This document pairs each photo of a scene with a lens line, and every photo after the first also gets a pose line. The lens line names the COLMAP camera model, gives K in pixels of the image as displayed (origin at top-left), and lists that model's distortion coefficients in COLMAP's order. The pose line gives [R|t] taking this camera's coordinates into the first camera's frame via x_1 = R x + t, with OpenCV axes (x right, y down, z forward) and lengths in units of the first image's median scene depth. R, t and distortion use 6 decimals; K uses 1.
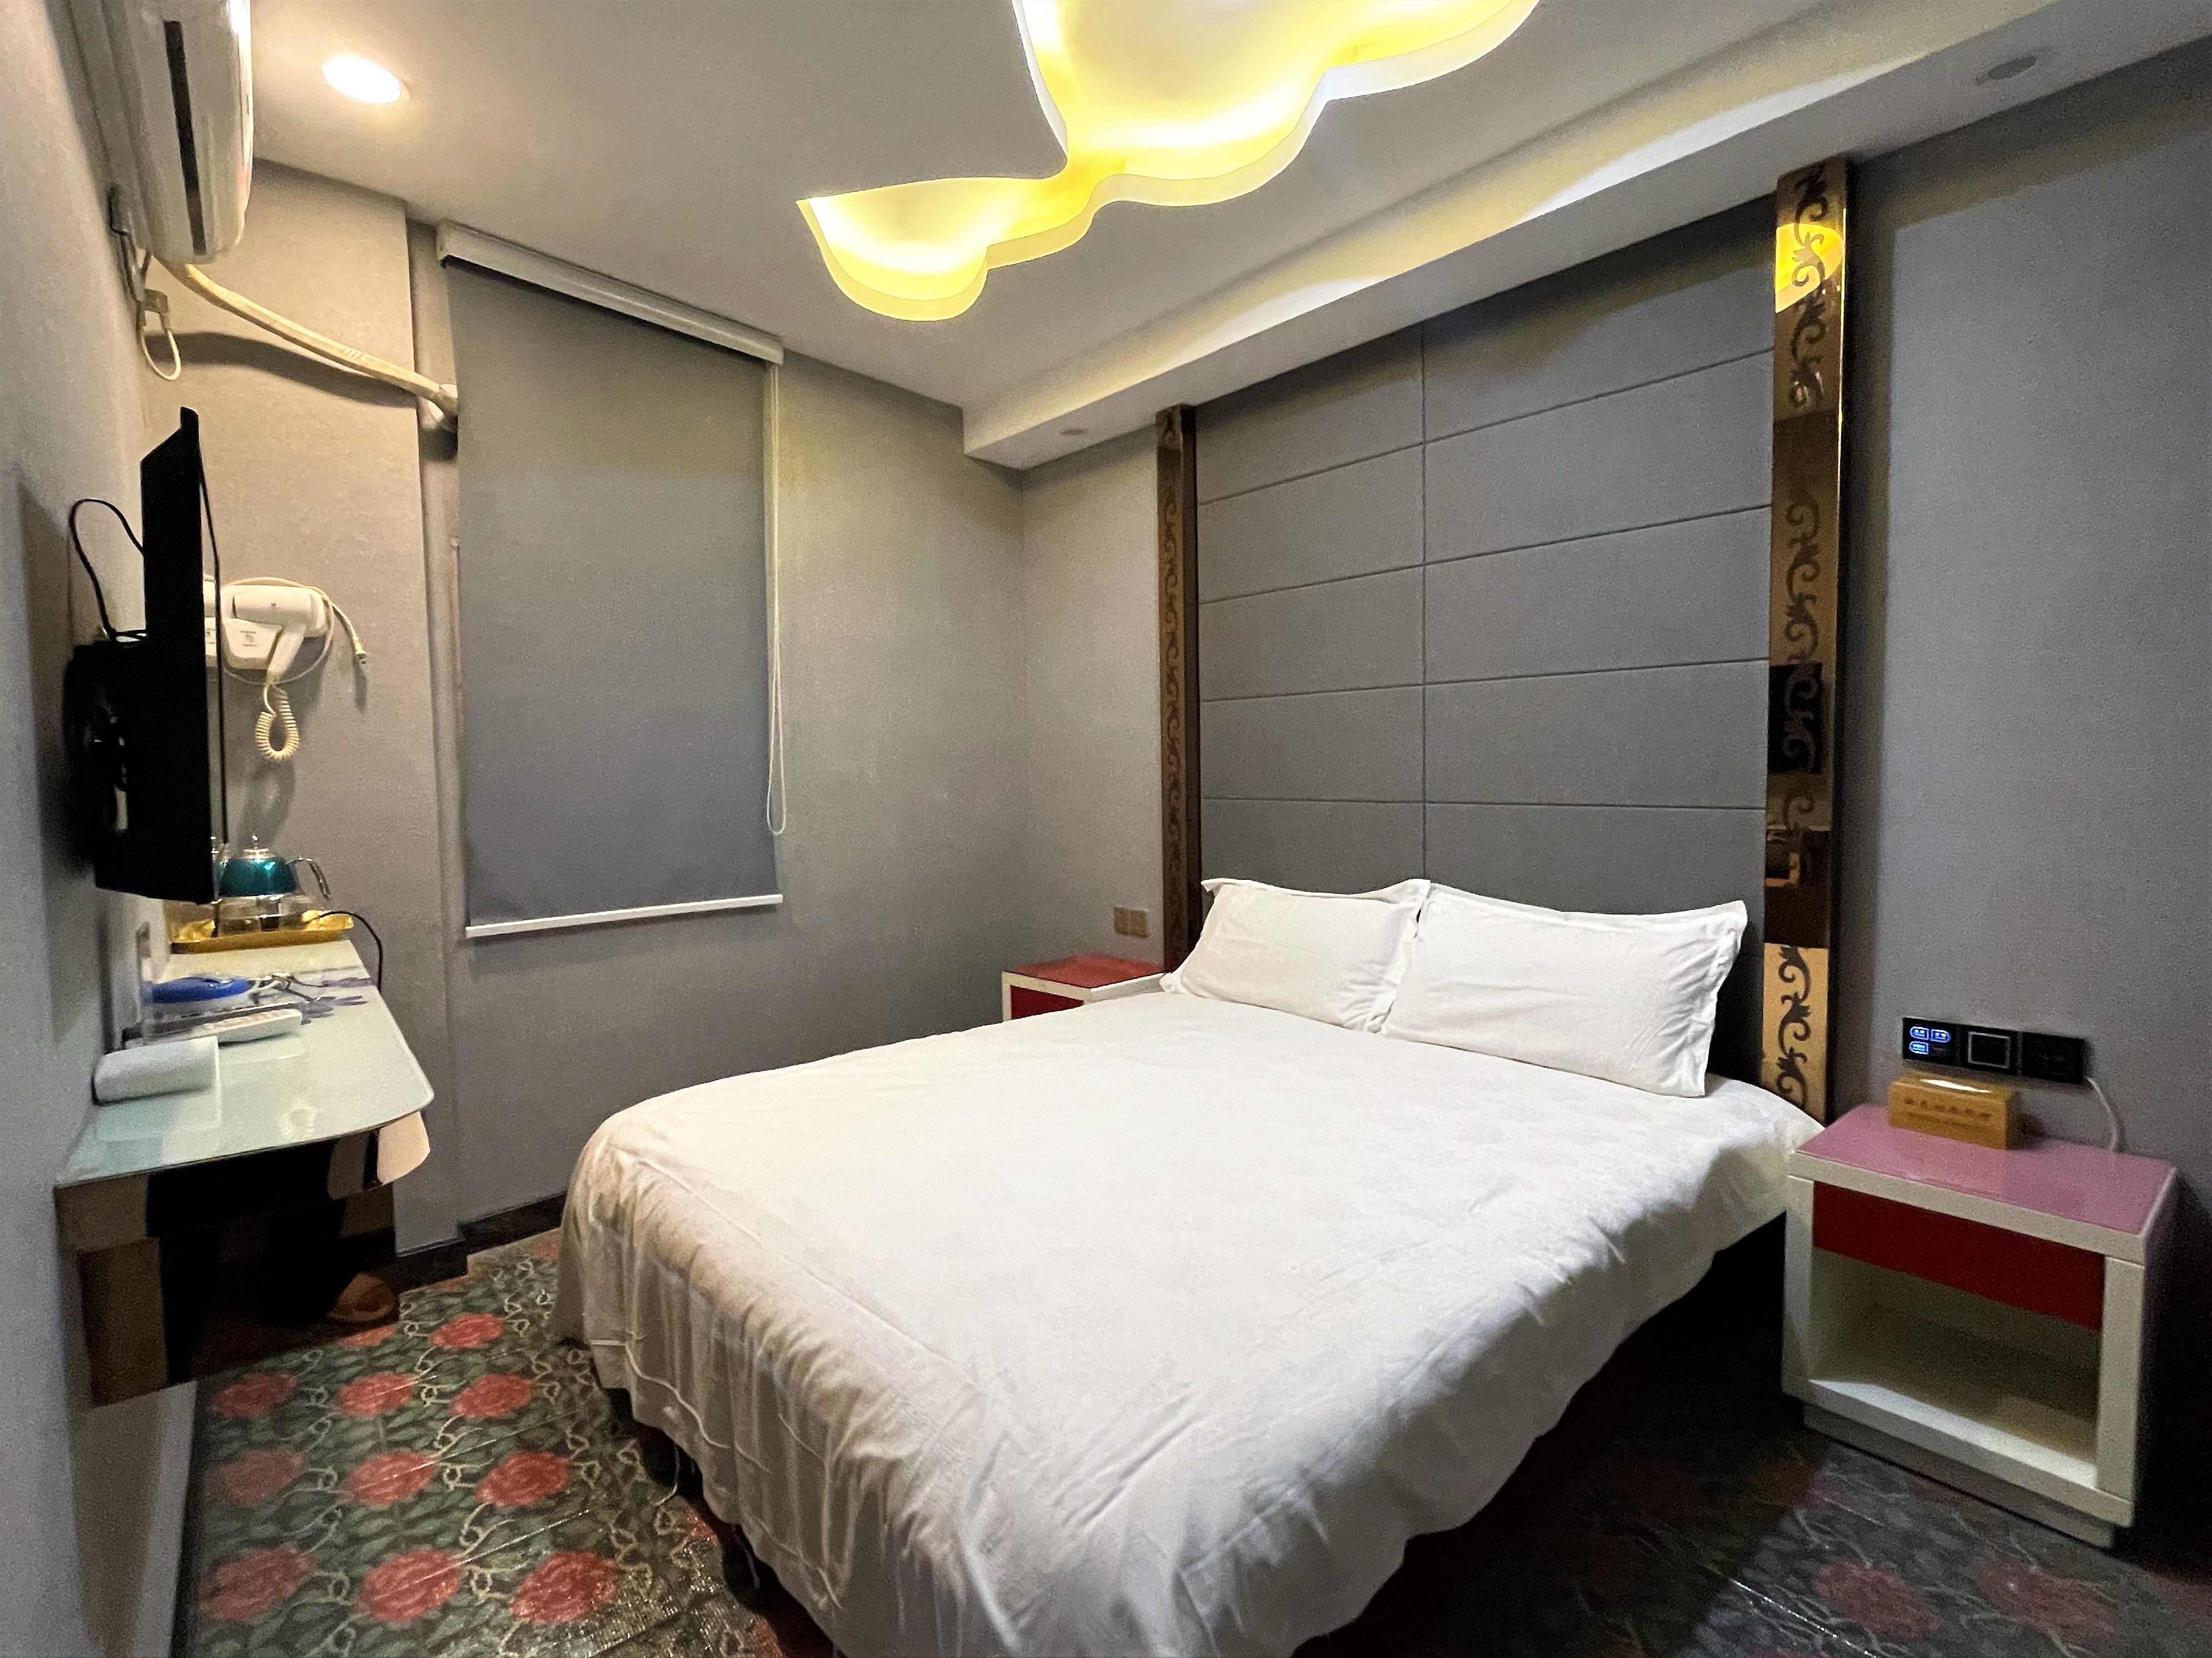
lens RADIAL K [[1044.4, 0, 1104.1], [0, 1044.4, 819.8], [0, 0, 1]] dist [0.001501, 0.000311]
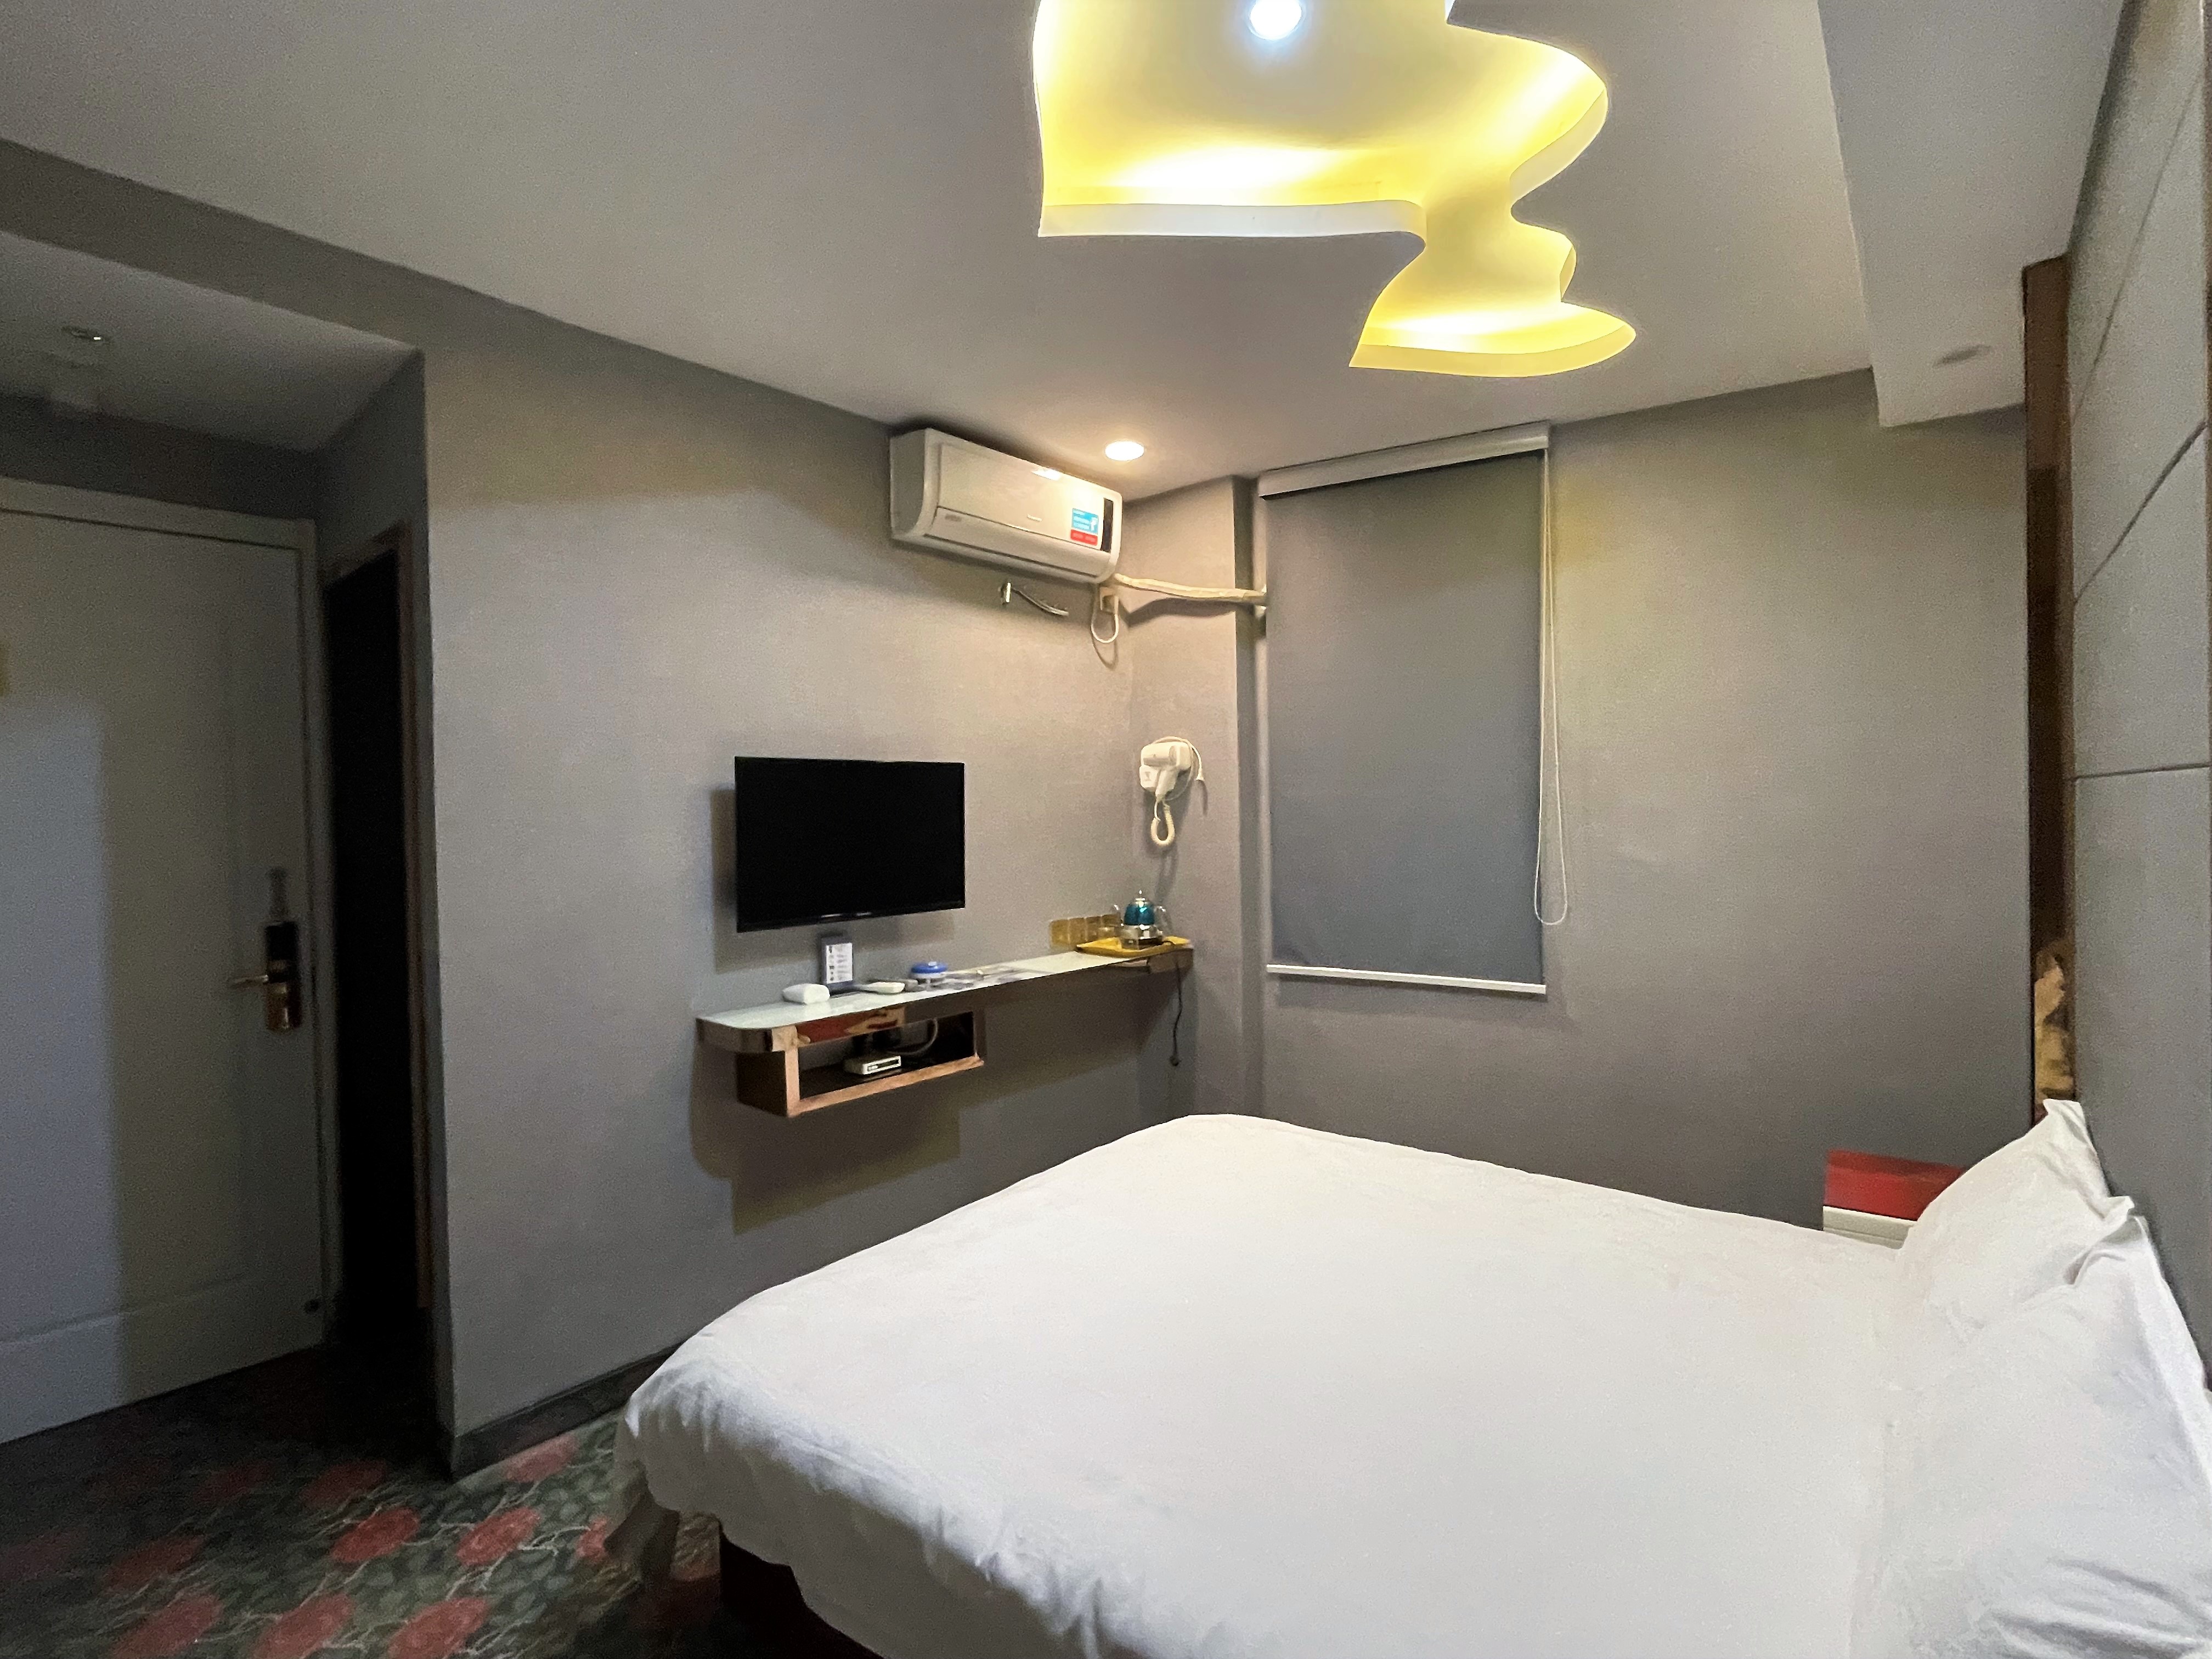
lens RADIAL K [[1044.5, 0, 1104.1], [0, 1044.5, 820.3], [0, 0, 1]] dist [0.001501, 0.000311]
pose [[0.173161, 0.022550, -0.984635, 0.826658], [-0.039317, 0.999099, 0.015967, -0.118349], [0.984108, 0.035948, 0.173892, 0.600051]]
